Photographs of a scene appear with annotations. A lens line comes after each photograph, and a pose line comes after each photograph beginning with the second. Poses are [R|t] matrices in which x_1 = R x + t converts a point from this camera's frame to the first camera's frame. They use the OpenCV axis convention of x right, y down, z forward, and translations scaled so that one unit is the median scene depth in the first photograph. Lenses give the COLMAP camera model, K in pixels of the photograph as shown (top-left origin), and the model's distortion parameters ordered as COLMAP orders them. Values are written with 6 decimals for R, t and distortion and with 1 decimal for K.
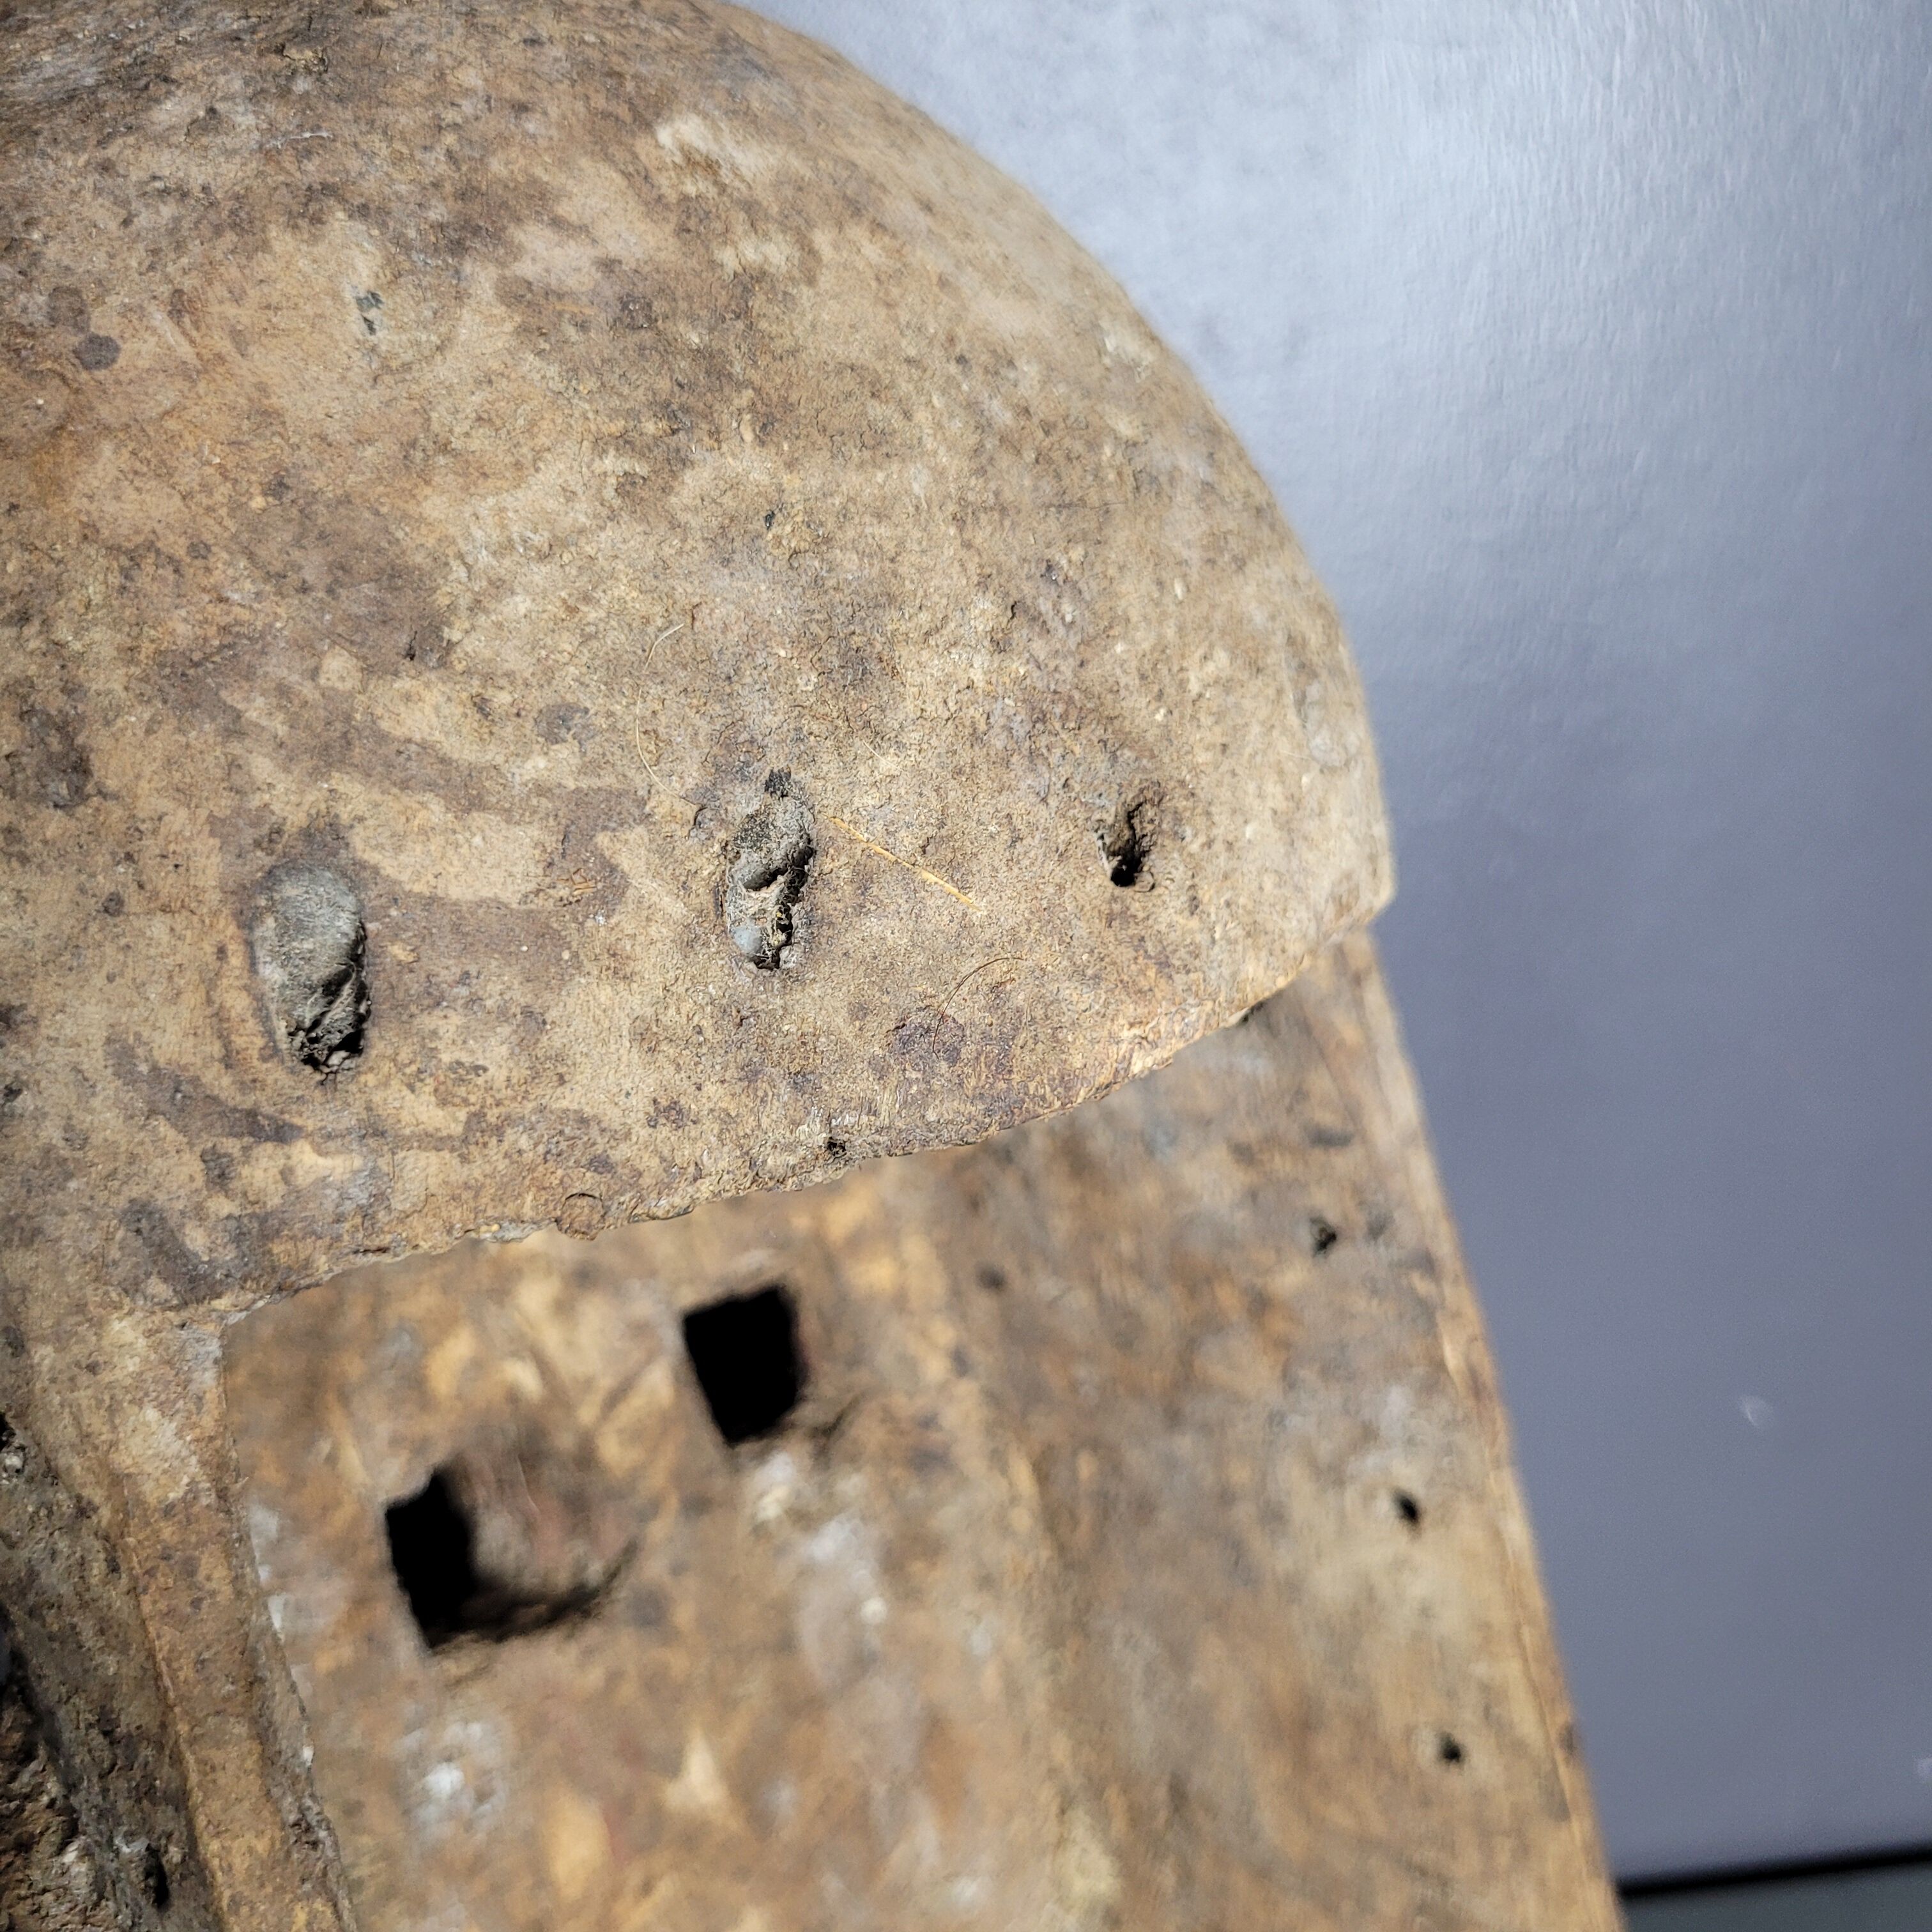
lens RADIAL K [[2106.9, 0, 982.1], [0, 2106.9, 950.3], [0, 0, 1]] dist [-0.034649, 0.000000]
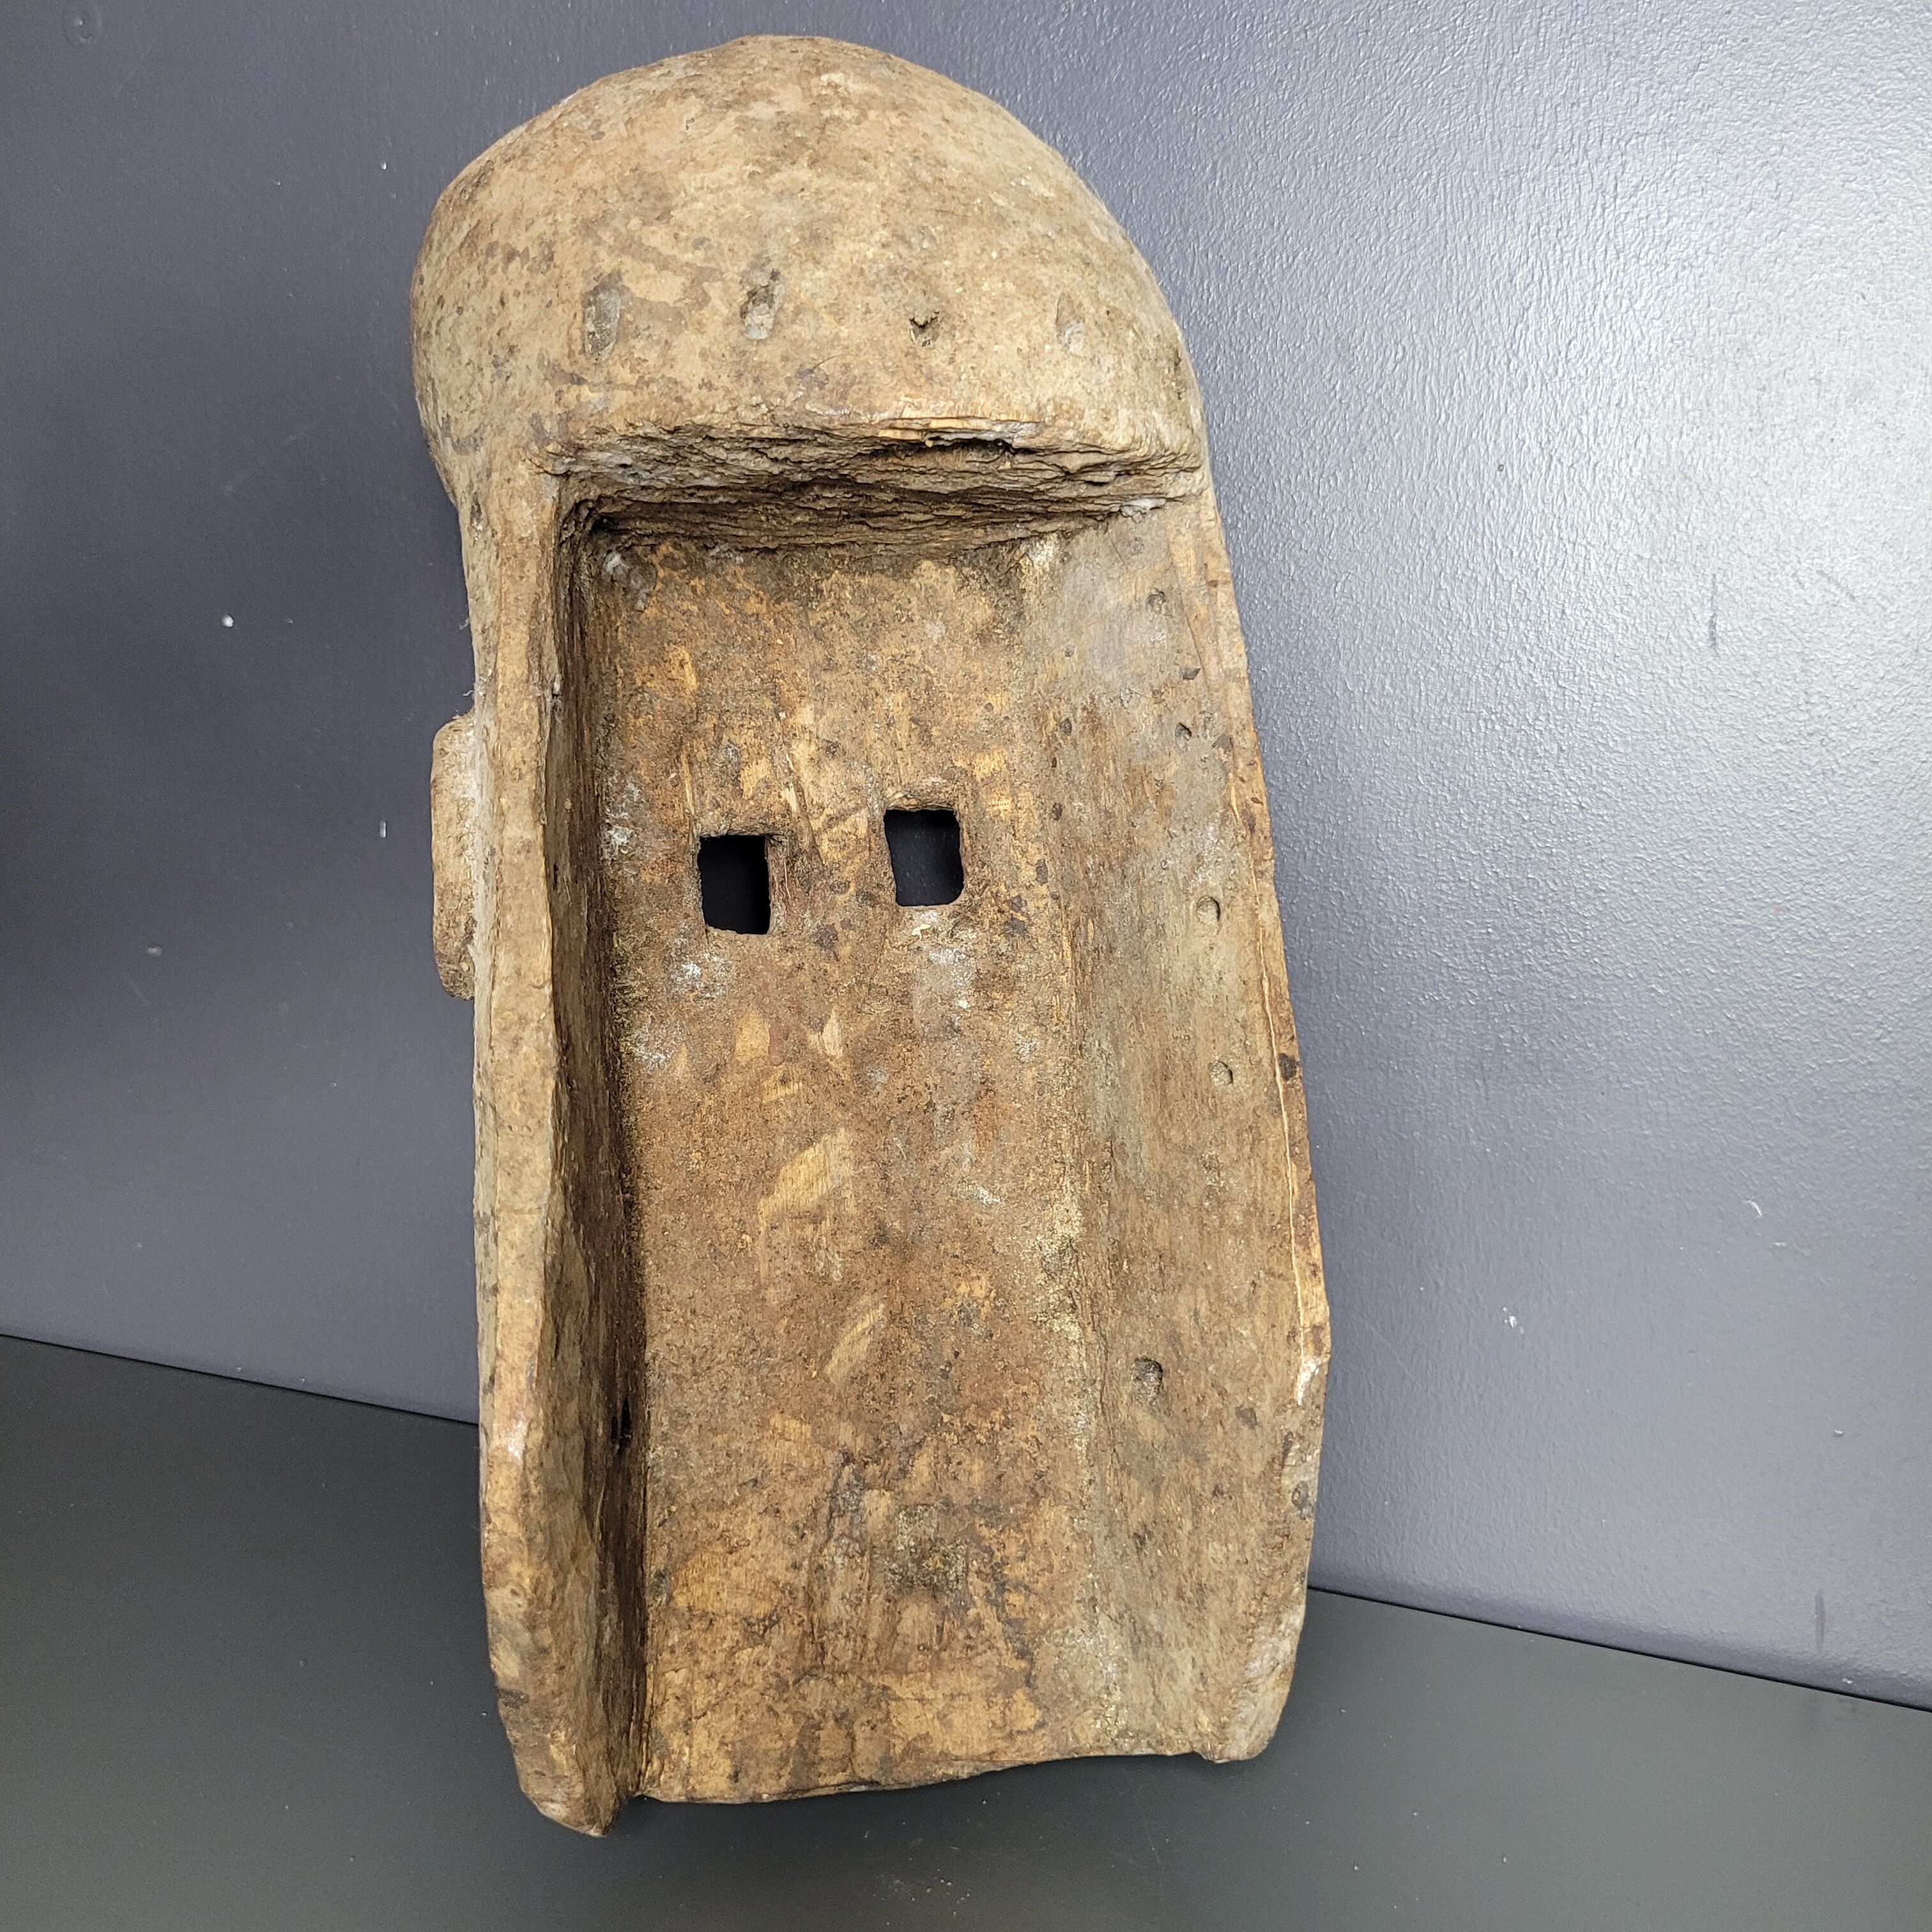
lens RADIAL K [[2043.5, 0, 951.7], [0, 2043.5, 947.9], [0, 0, 1]] dist [0.000321, 0.000000]
pose [[0.891435, 0.122433, -0.436295, 1.266034], [-0.216778, 0.960711, -0.173325, 1.080096], [0.397933, 0.249087, 0.882953, -0.914851]]
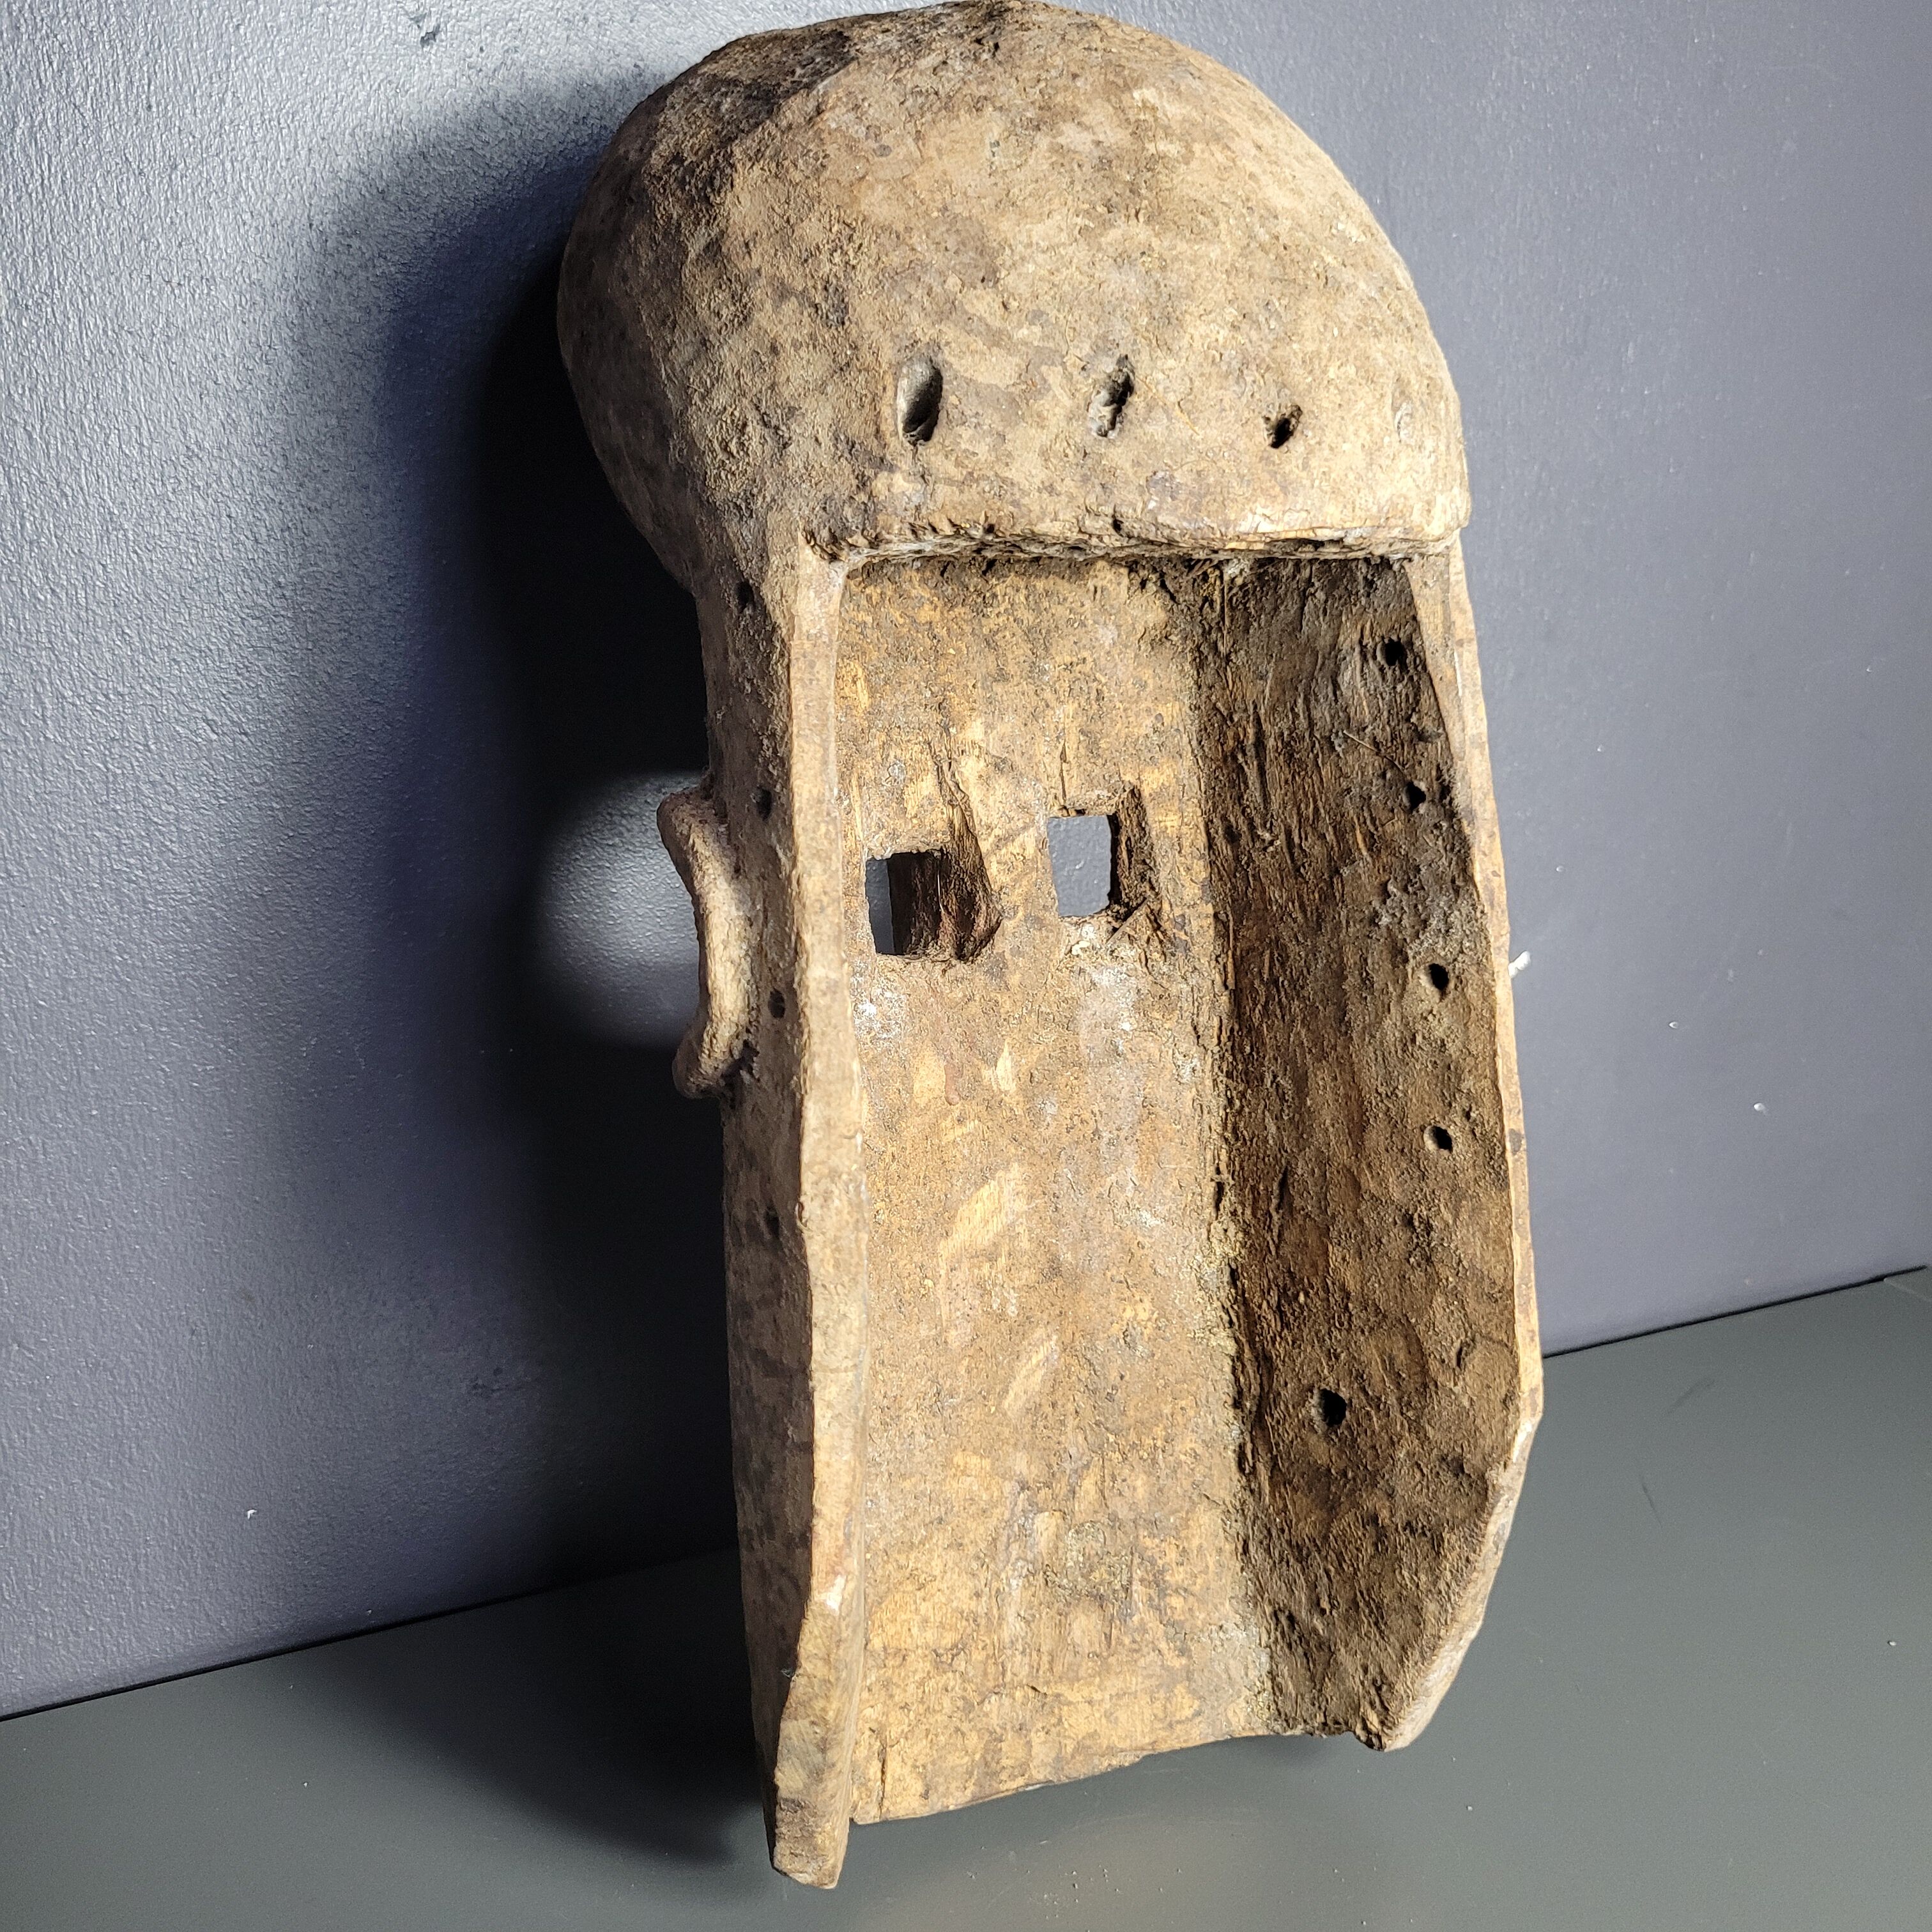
lens RADIAL K [[2043.5, 0, 959.9], [0, 2043.5, 979.6], [0, 0, 1]] dist [0.000321, 0.000000]
pose [[0.951598, 0.190919, -0.240854, 0.396404], [-0.202042, 0.979127, -0.022124, 0.657391], [0.231603, 0.069716, 0.970309, -1.155978]]
